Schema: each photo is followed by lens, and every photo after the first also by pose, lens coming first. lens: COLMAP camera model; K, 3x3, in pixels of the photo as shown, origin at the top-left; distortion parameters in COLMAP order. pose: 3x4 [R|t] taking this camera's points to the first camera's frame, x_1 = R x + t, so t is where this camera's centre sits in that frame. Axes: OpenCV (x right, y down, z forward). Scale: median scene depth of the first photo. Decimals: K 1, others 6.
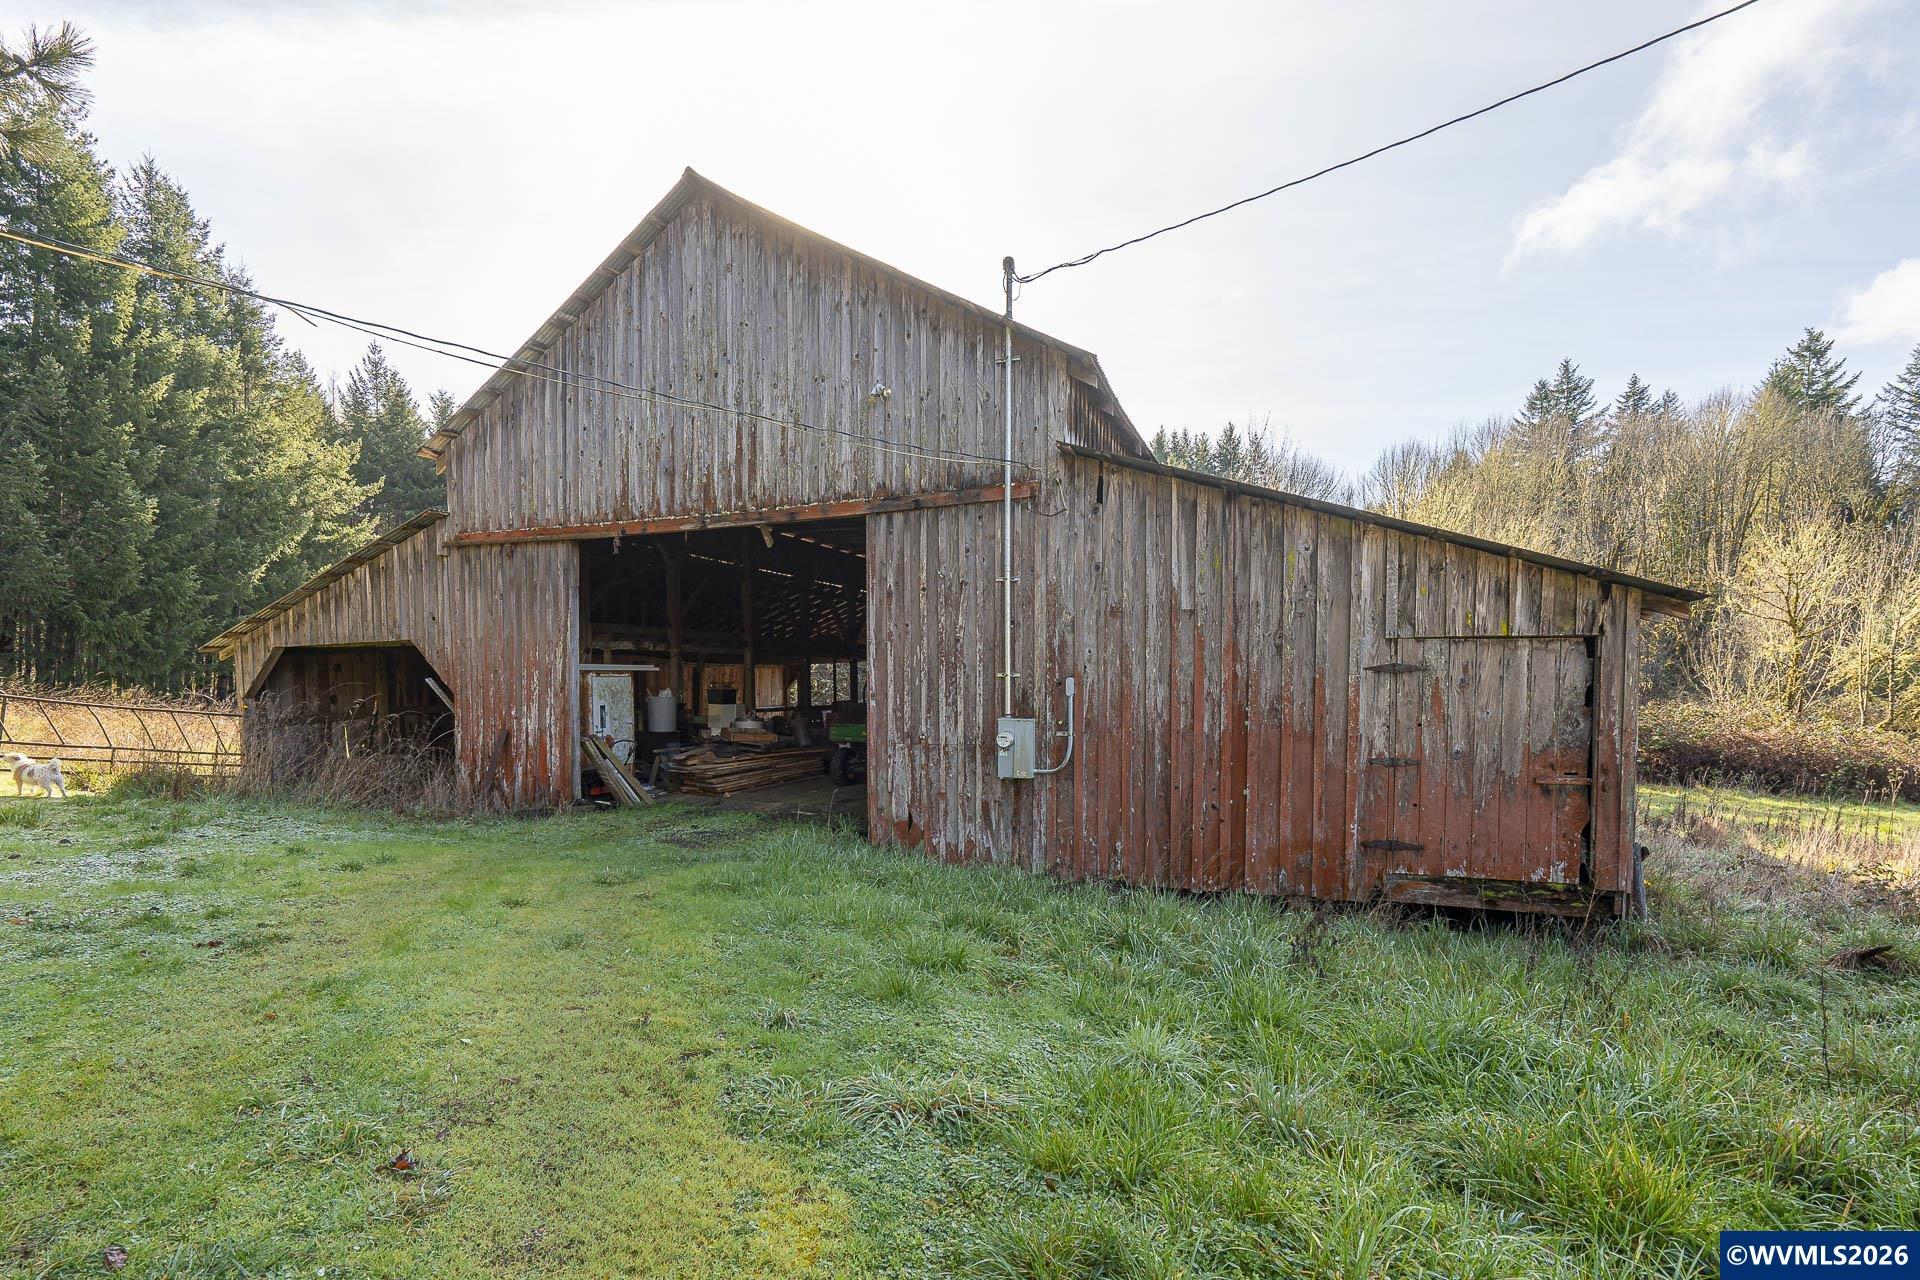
lens RADIAL K [[907.1, 0, 933.2], [0, 907.1, 733.2], [0, 0, 1]] dist [-0.000382, 0.000673]
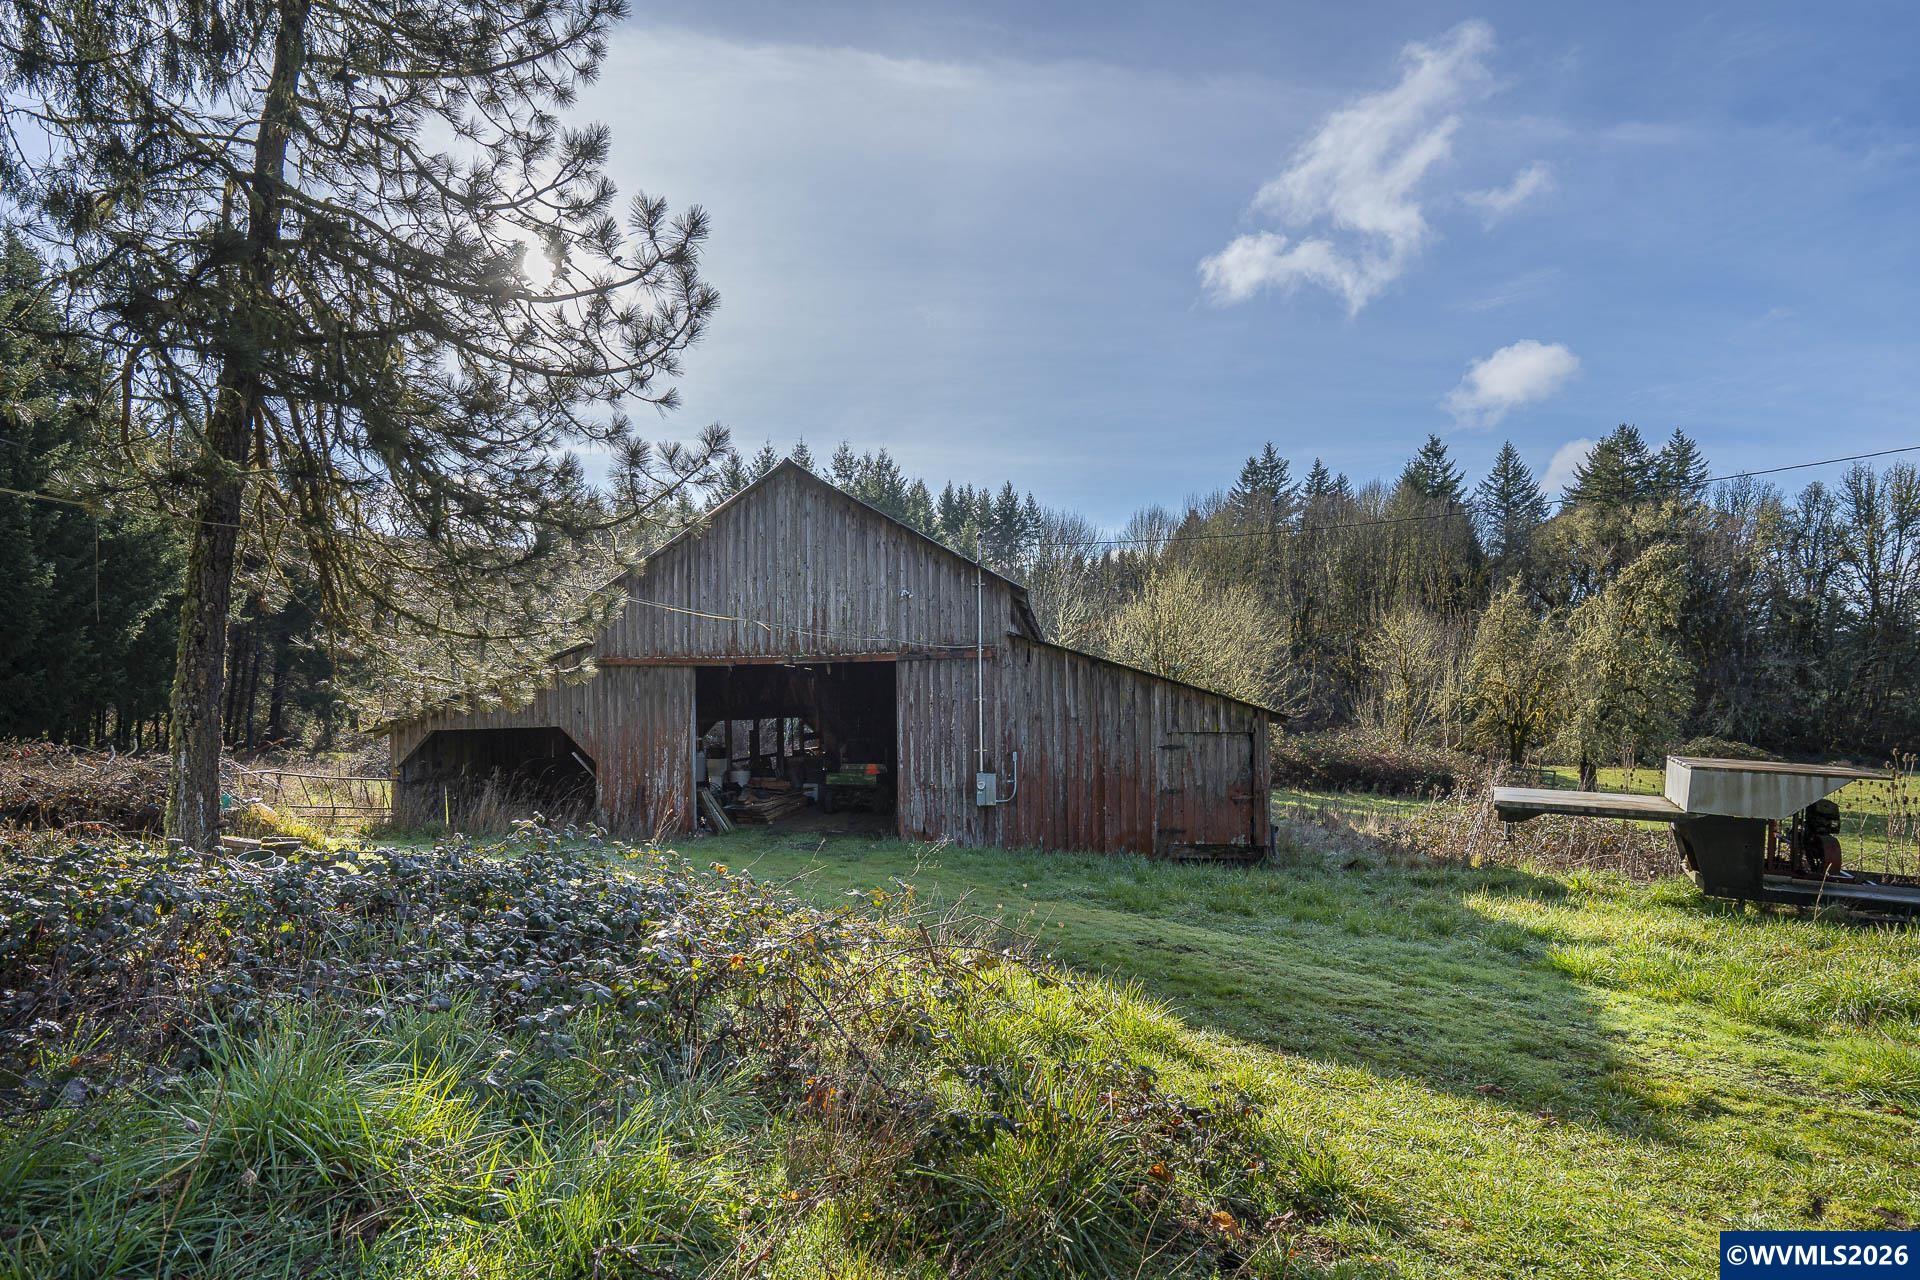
lens RADIAL K [[907.1, 0, 933.2], [0, 907.1, 733.2], [0, 0, 1]] dist [-0.000382, 0.000673]
pose [[0.970924, -0.018003, 0.238708, -0.411005], [0.024153, 0.999447, -0.022864, -0.053001], [-0.238165, 0.027965, 0.970822, -0.710740]]
